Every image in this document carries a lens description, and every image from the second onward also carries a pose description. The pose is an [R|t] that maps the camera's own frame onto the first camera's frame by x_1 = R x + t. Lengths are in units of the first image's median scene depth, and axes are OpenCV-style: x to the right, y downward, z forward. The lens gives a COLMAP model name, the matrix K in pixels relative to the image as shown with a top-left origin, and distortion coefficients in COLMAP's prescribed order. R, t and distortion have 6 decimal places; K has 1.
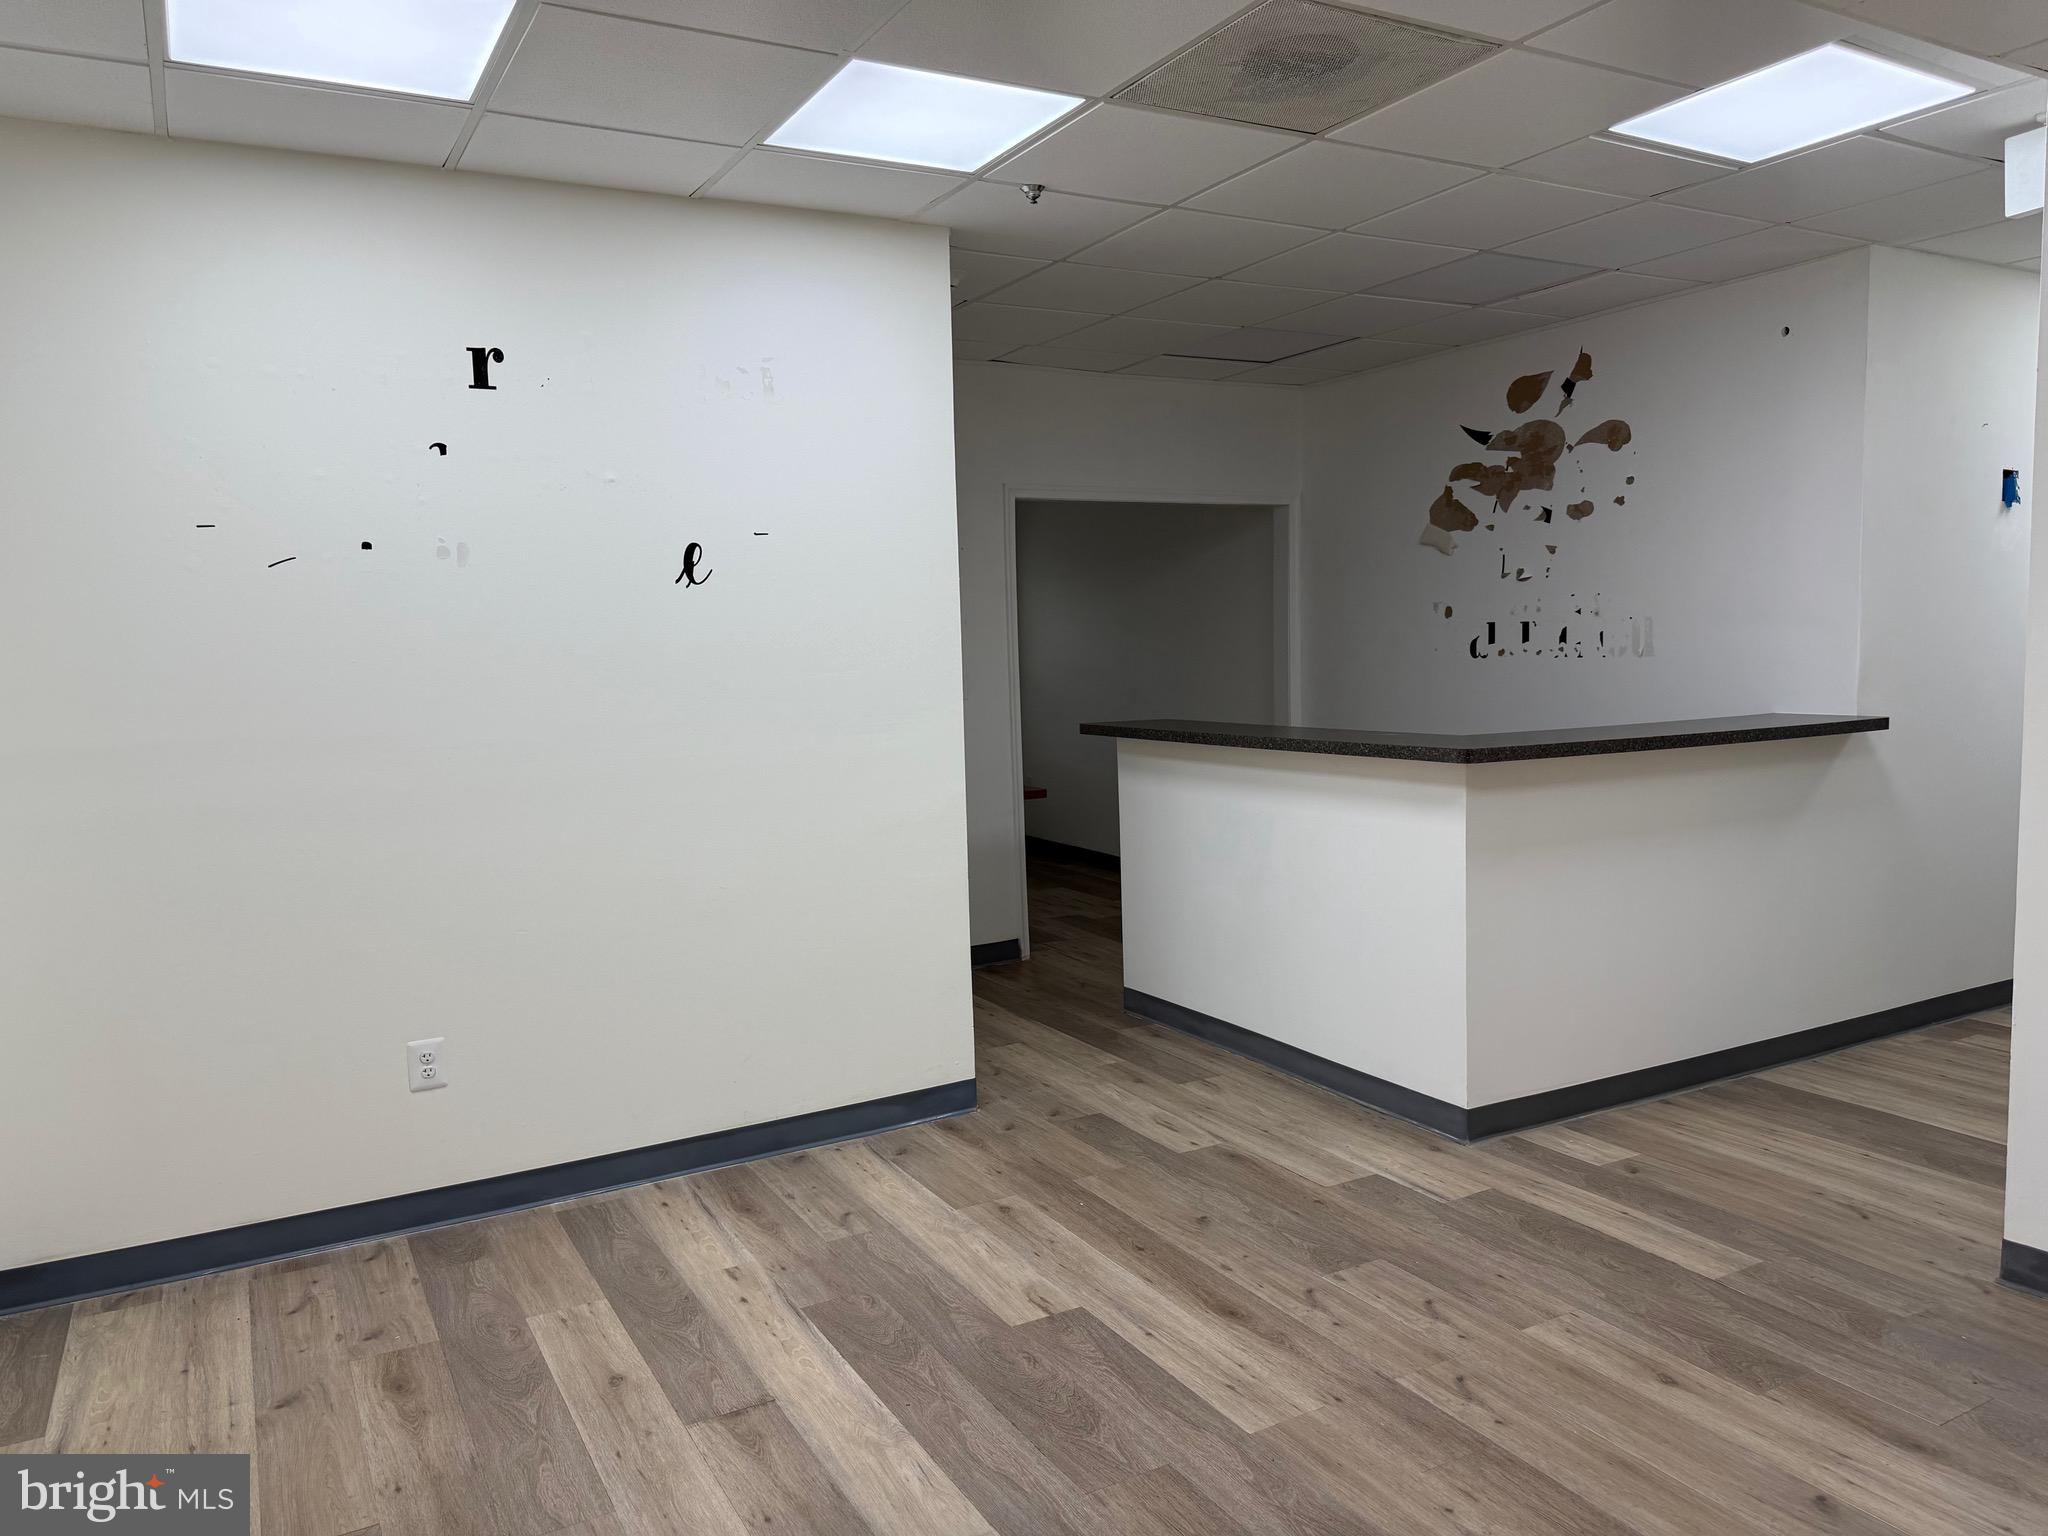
lens RADIAL K [[1443.4, 0, 1011.5], [0, 1443.4, 761.9], [0, 0, 1]] dist [0.058481, -0.068286]
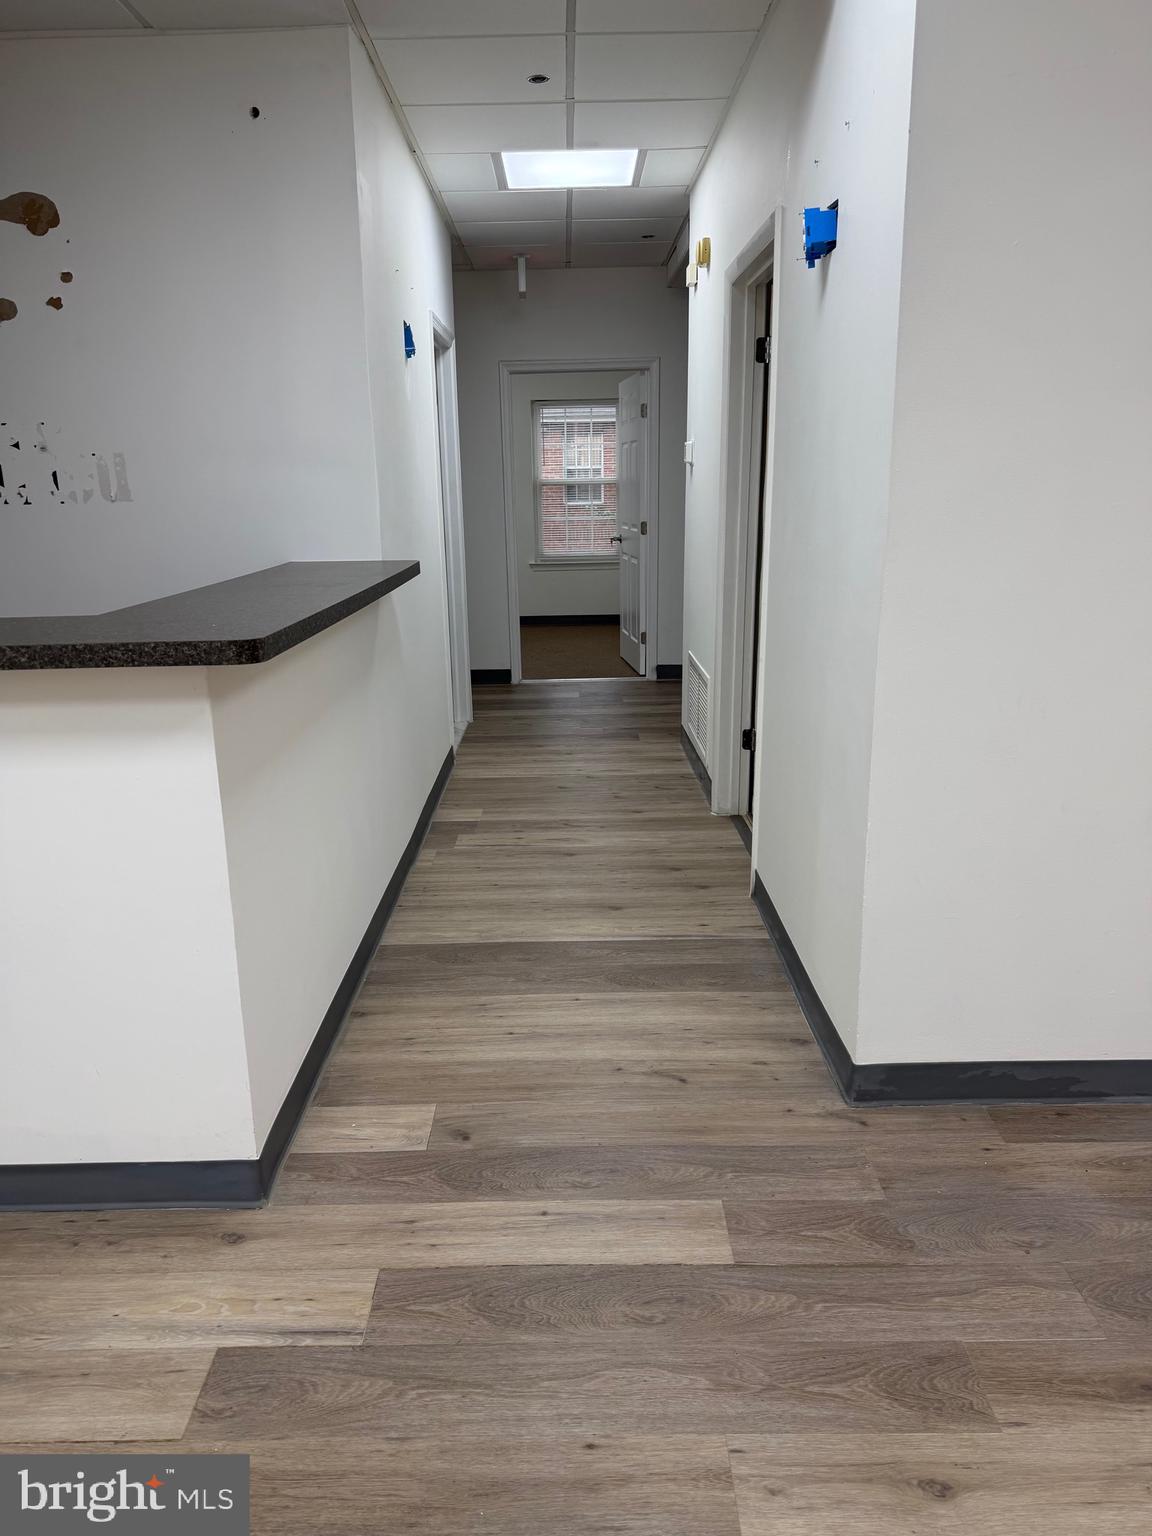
lens RADIAL K [[1082.5, 0, 569.1], [0, 1082.5, 768.5], [0, 0, 1]] dist [0.058481, -0.068286]
pose [[0.483903, -0.210687, 0.849382, -0.016016], [0.082091, 0.977235, 0.195632, -0.029866], [-0.871263, -0.024941, 0.490183, 0.576797]]
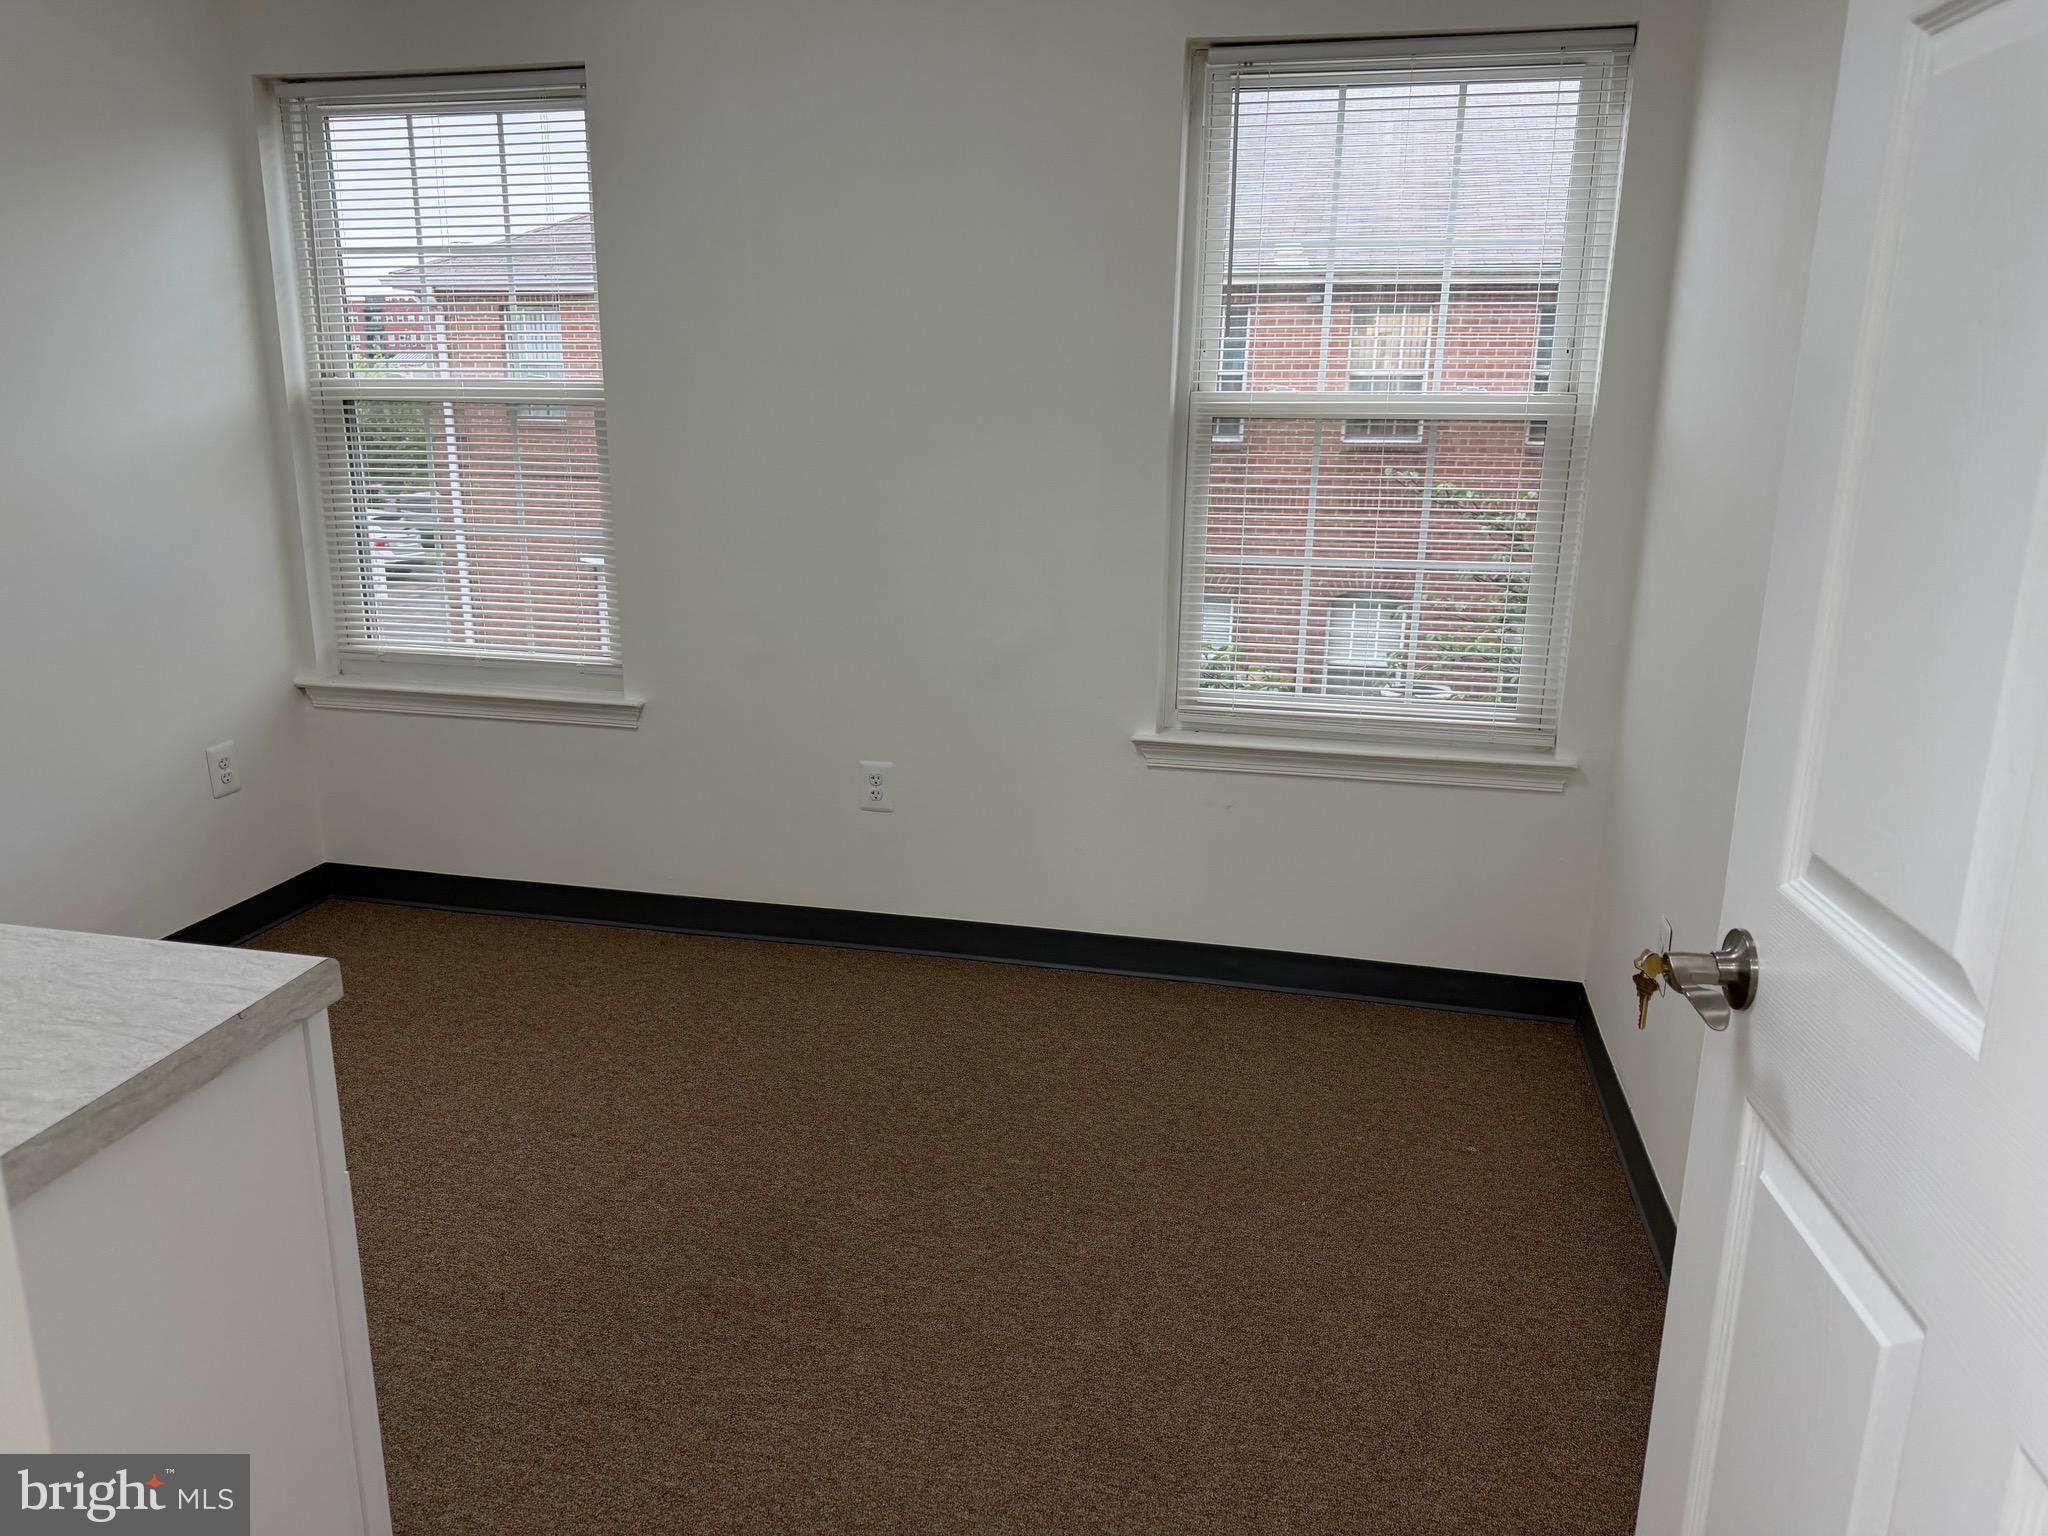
lens RADIAL K [[1443.4, 0, 1006.4], [0, 1443.4, 778.1], [0, 0, 1]] dist [0.058481, -0.068286]
pose [[0.671545, -0.159949, 0.723494, 1.290614], [0.034504, 0.982114, 0.185098, -0.125303], [-0.740160, -0.099338, 0.665052, 1.279660]]
